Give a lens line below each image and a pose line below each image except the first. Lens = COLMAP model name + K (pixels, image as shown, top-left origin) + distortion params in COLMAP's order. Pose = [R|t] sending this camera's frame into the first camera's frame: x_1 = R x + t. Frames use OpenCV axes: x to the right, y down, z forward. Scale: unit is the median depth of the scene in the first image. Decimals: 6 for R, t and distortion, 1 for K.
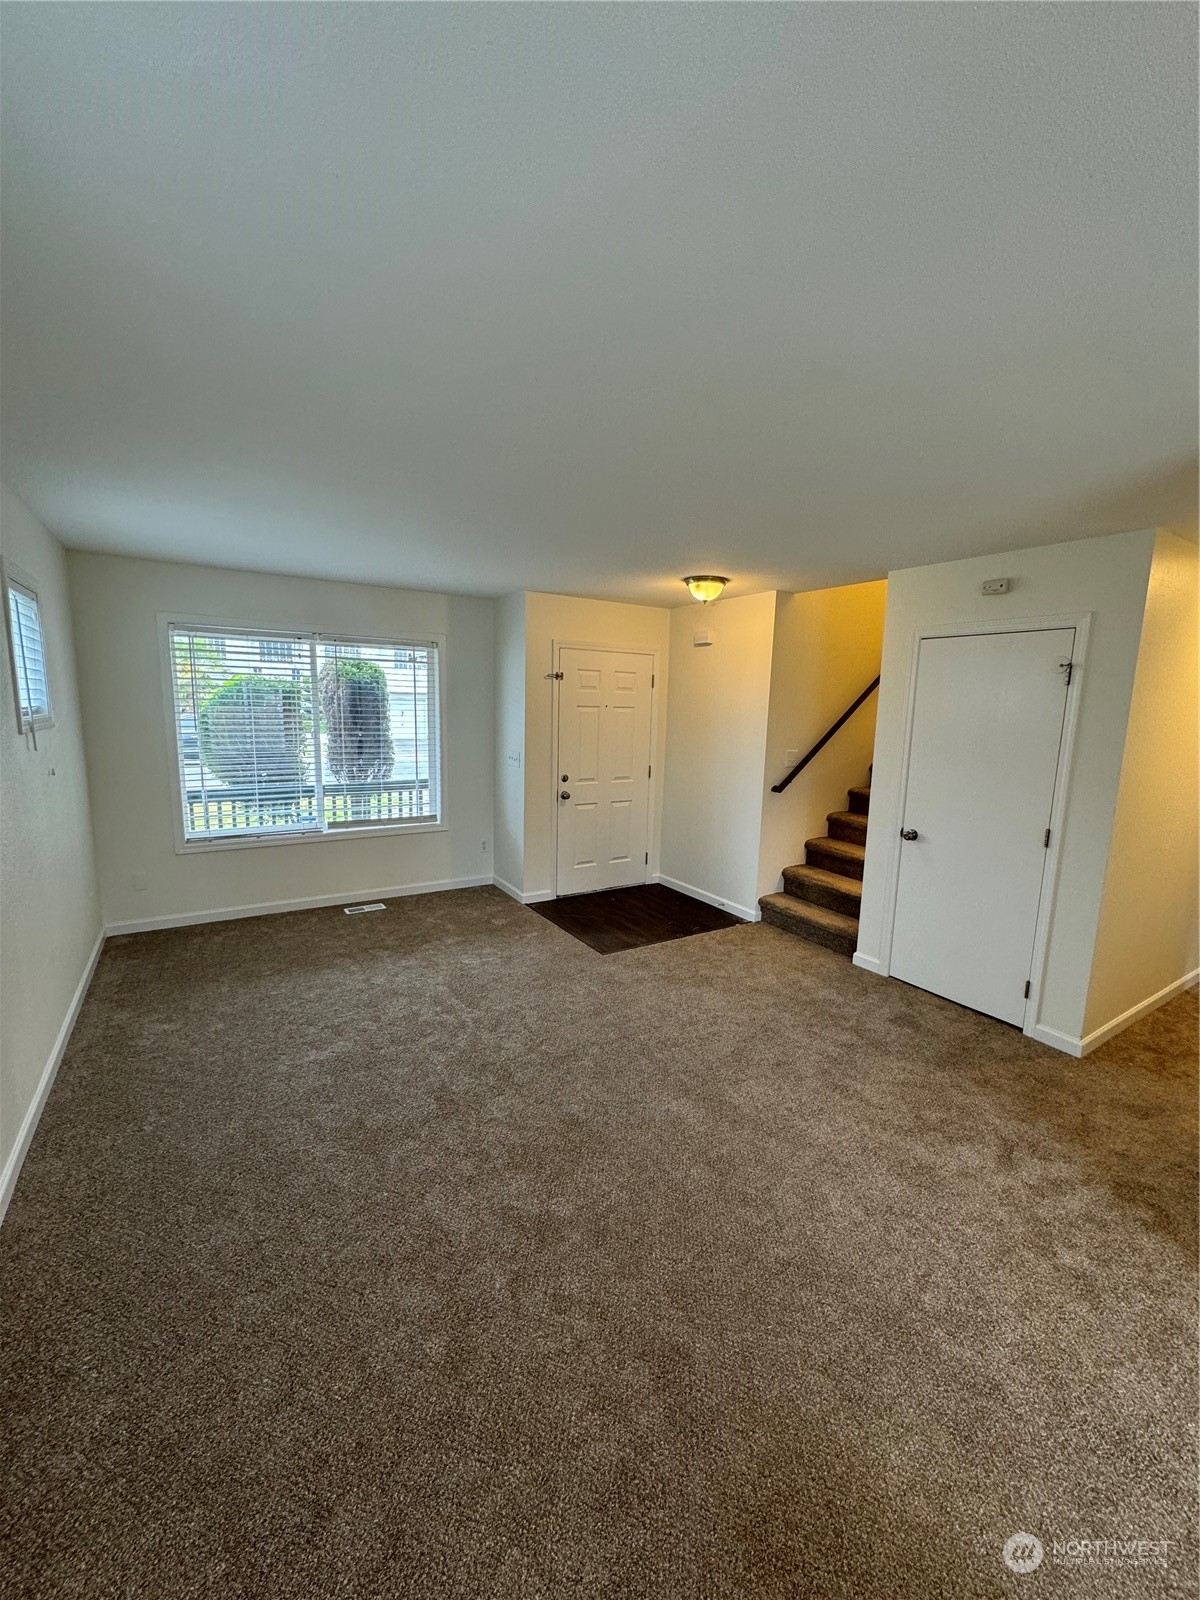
lens RADIAL K [[638.0, 0, 601.5], [0, 638.0, 805.1], [0, 0, 1]] dist [-0.002186, -0.000117]
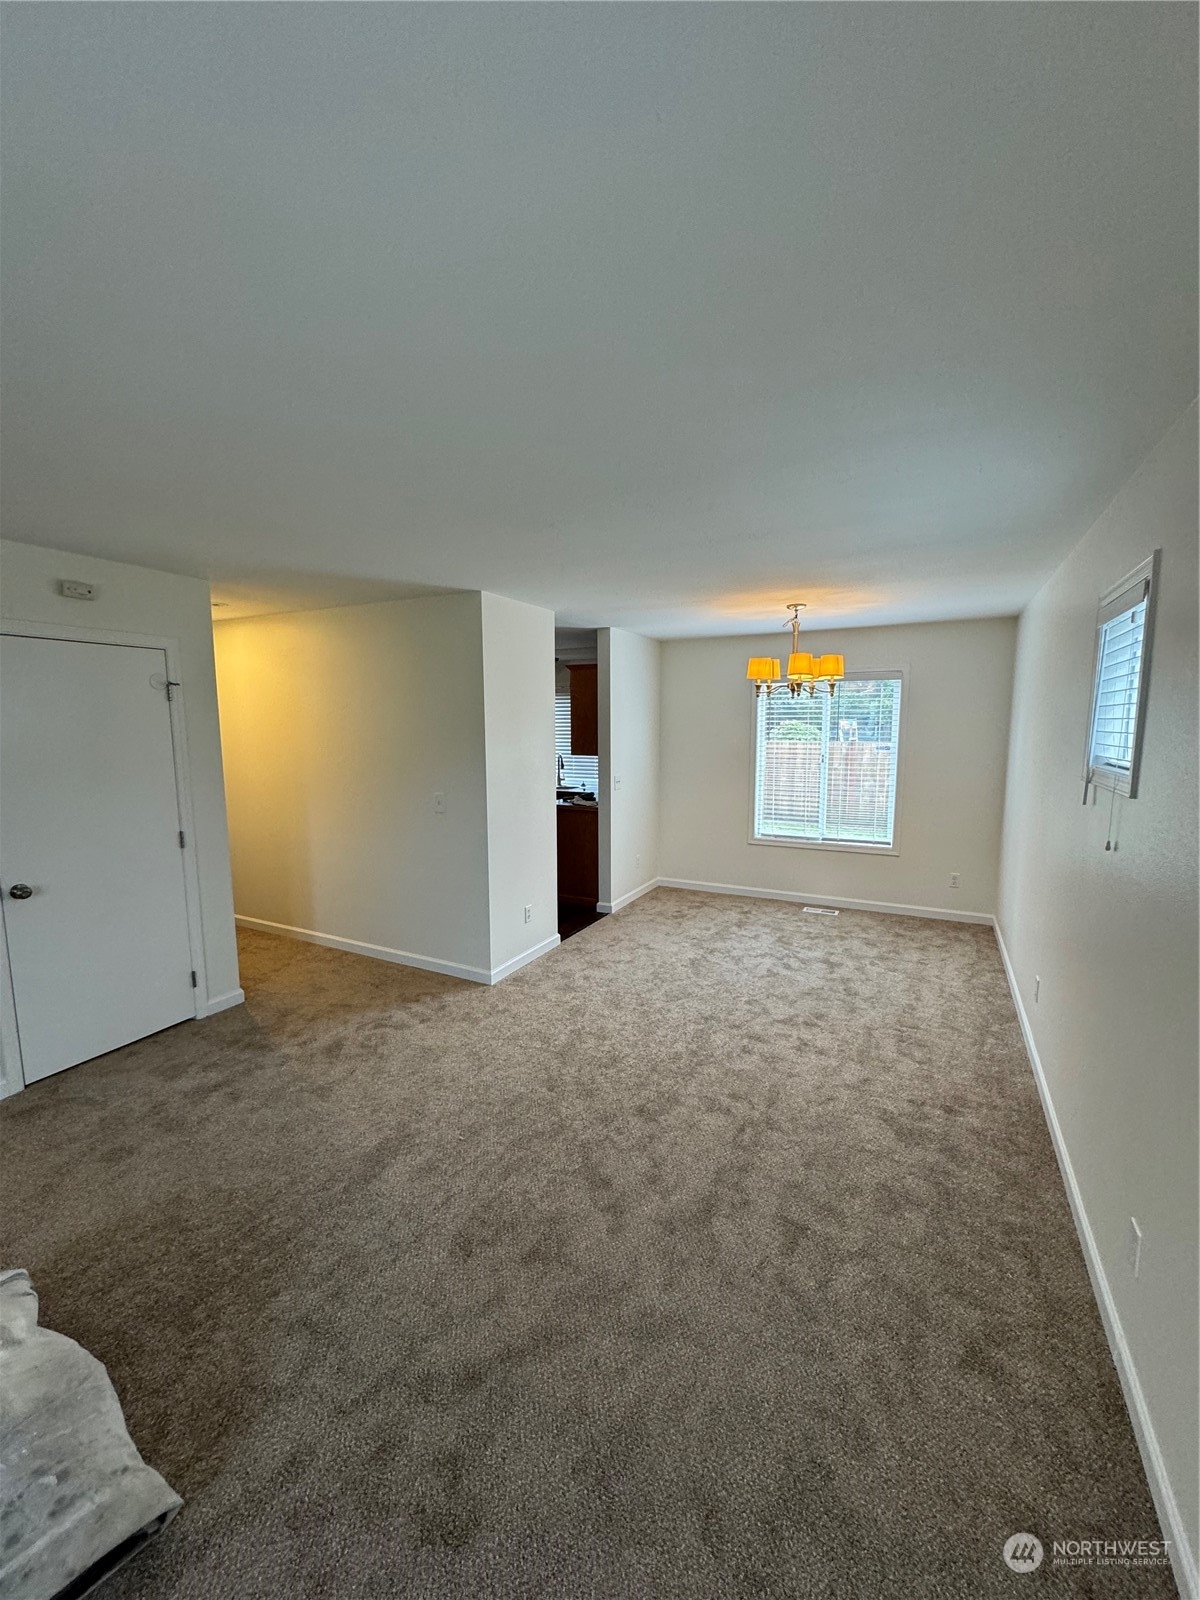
lens RADIAL K [[638.0, 0, 602.4], [0, 638.0, 796.9], [0, 0, 1]] dist [-0.002186, -0.000117]
pose [[-0.515139, -0.116061, 0.849212, -0.588077], [0.129084, 0.968983, 0.210734, -0.153863], [-0.847330, 0.218177, -0.484179, 0.884298]]
